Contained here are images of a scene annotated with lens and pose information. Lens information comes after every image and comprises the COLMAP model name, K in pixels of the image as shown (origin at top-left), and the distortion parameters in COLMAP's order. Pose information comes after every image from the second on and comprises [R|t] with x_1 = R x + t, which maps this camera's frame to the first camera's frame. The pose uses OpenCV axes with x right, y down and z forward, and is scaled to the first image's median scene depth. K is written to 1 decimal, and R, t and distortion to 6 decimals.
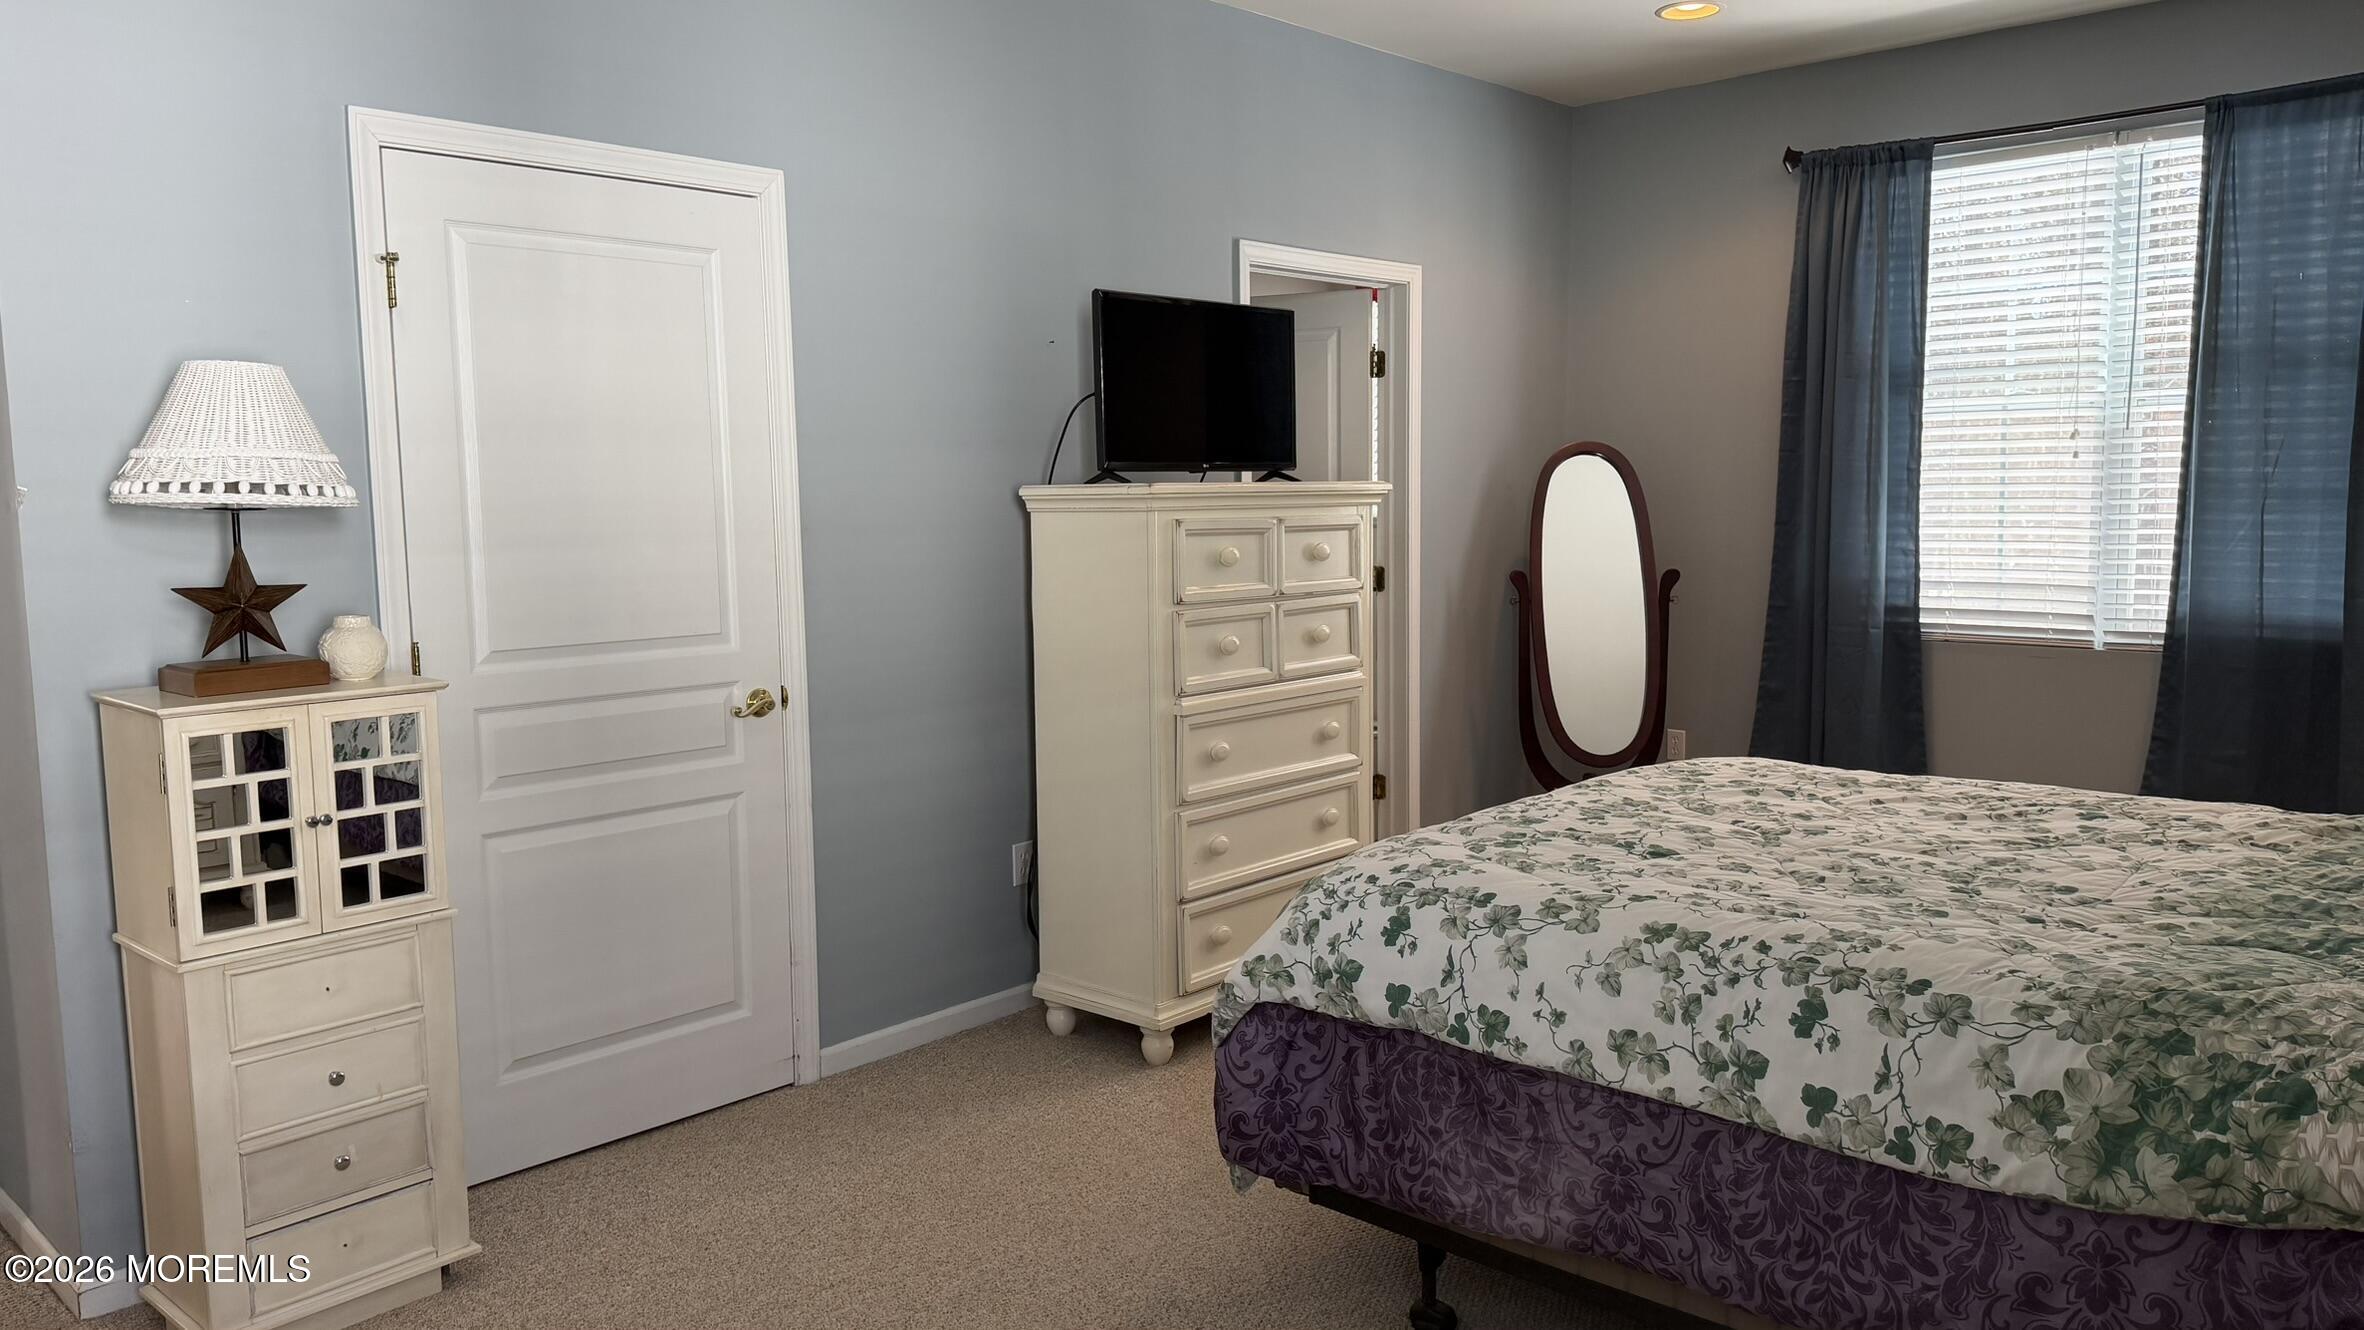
lens RADIAL K [[1625.1, 0, 1182.0], [0, 1625.1, 665.0], [0, 0, 1]] dist [0.136465, -0.196018]
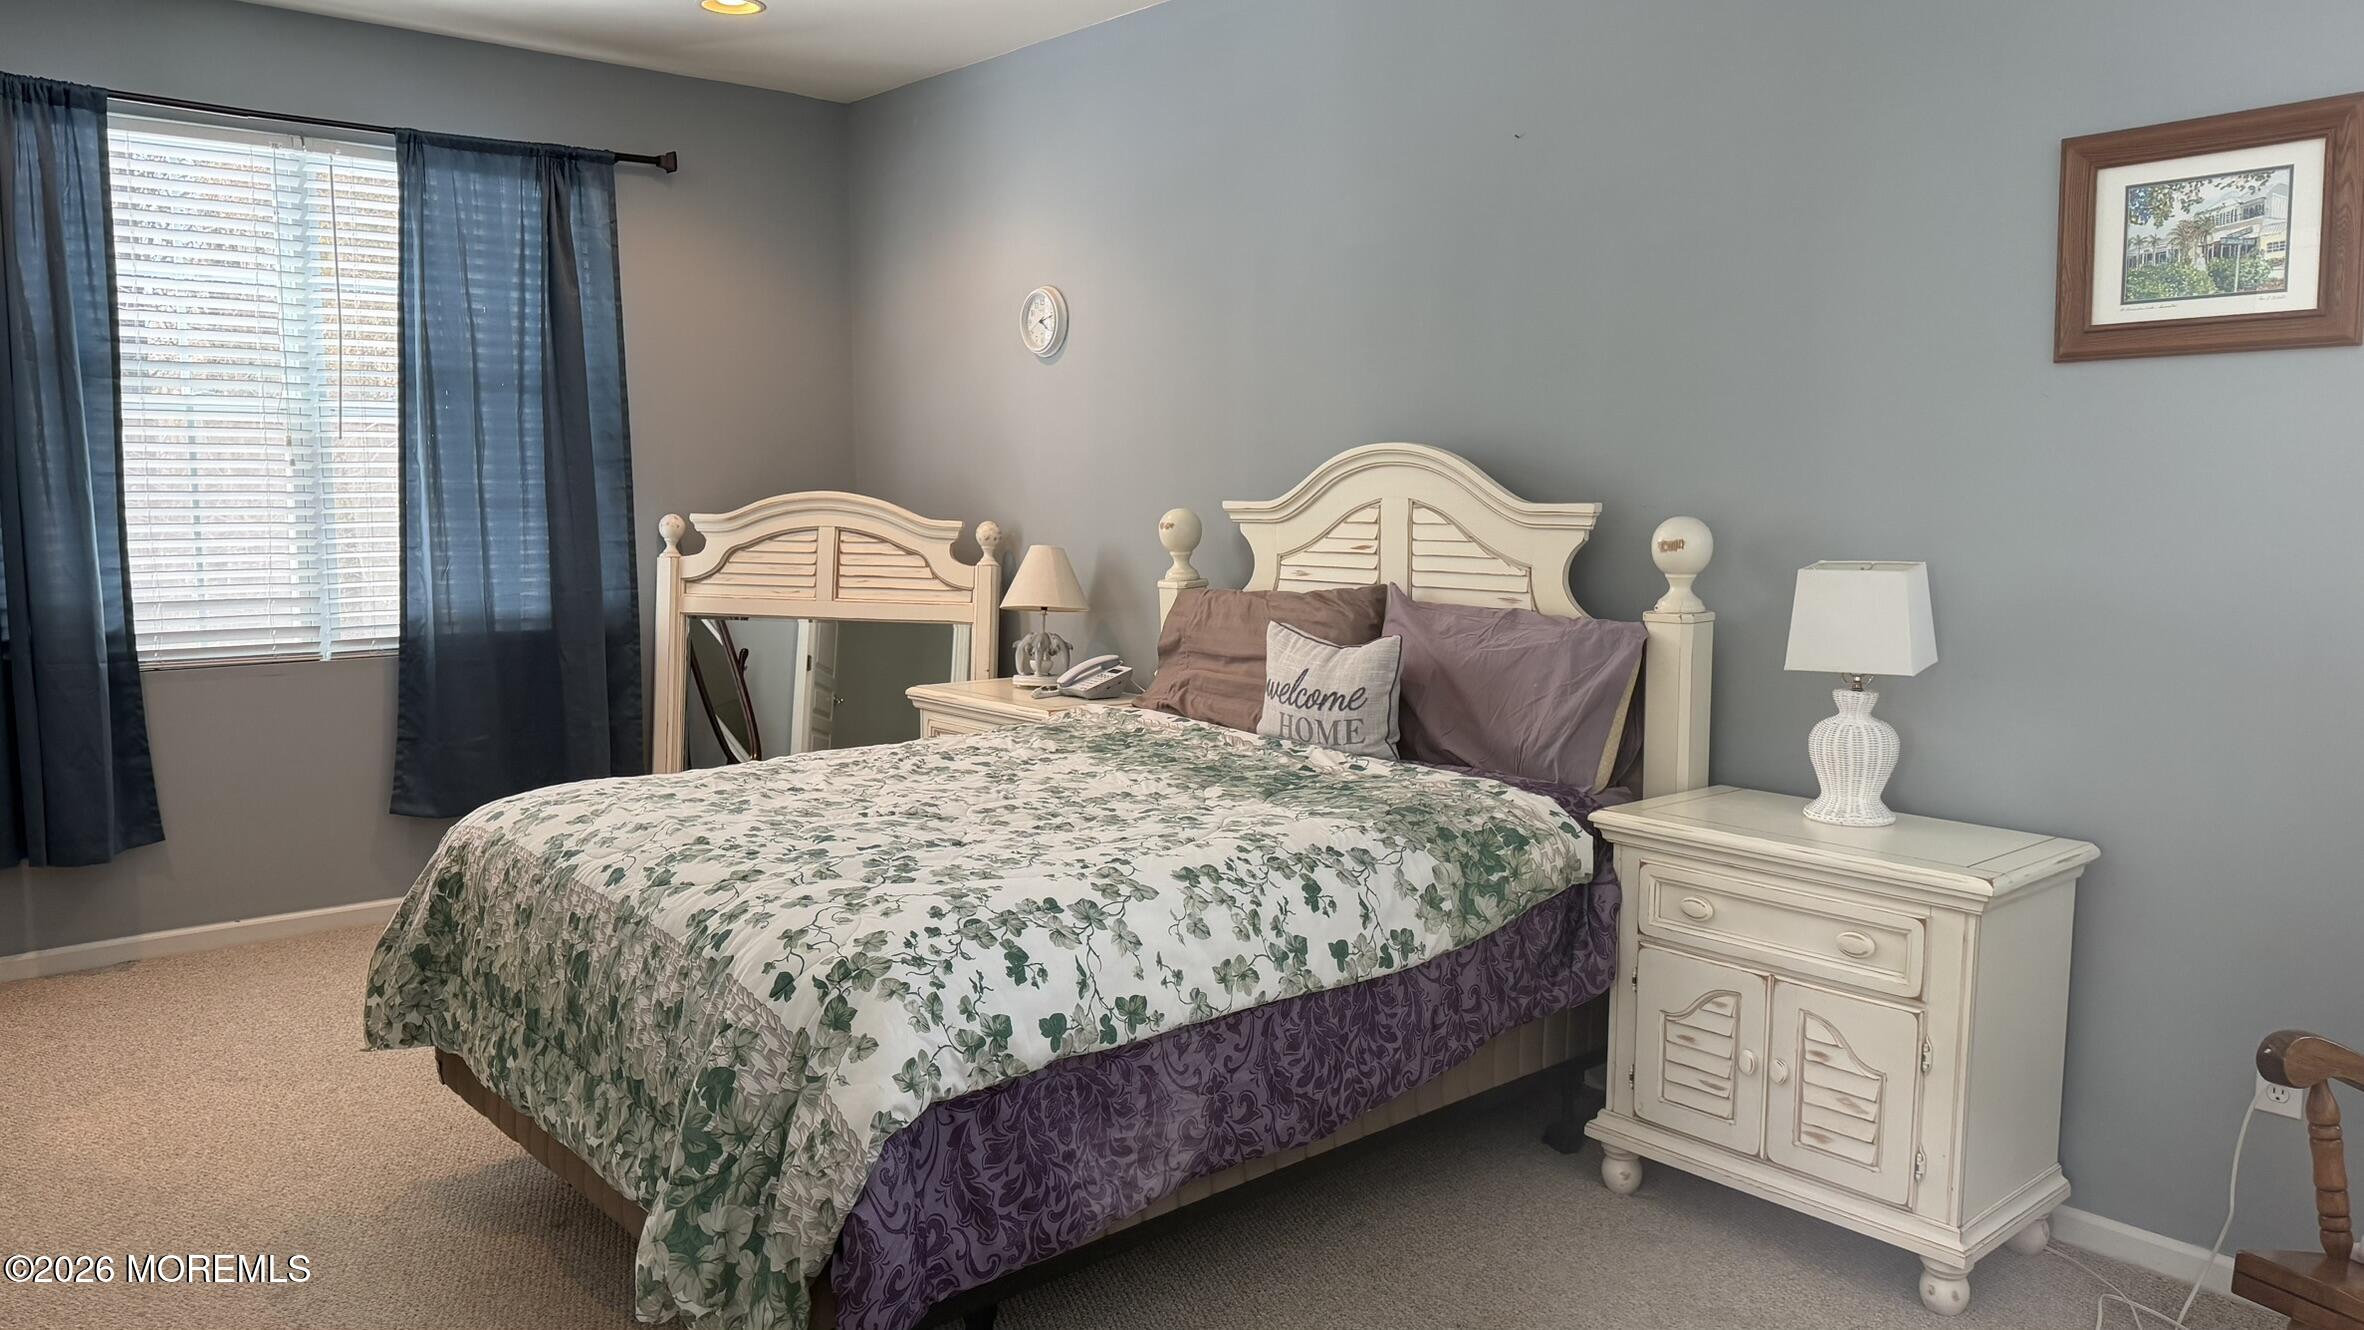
lens RADIAL K [[1604.1, 0, 1176.2], [0, 1604.1, 627.0], [0, 0, 1]] dist [0.199423, -0.186535]
pose [[0.141987, -0.075717, 0.986968, -0.765696], [0.105859, 0.992514, 0.060913, -0.077640], [-0.984192, 0.095831, 0.148940, 0.763925]]
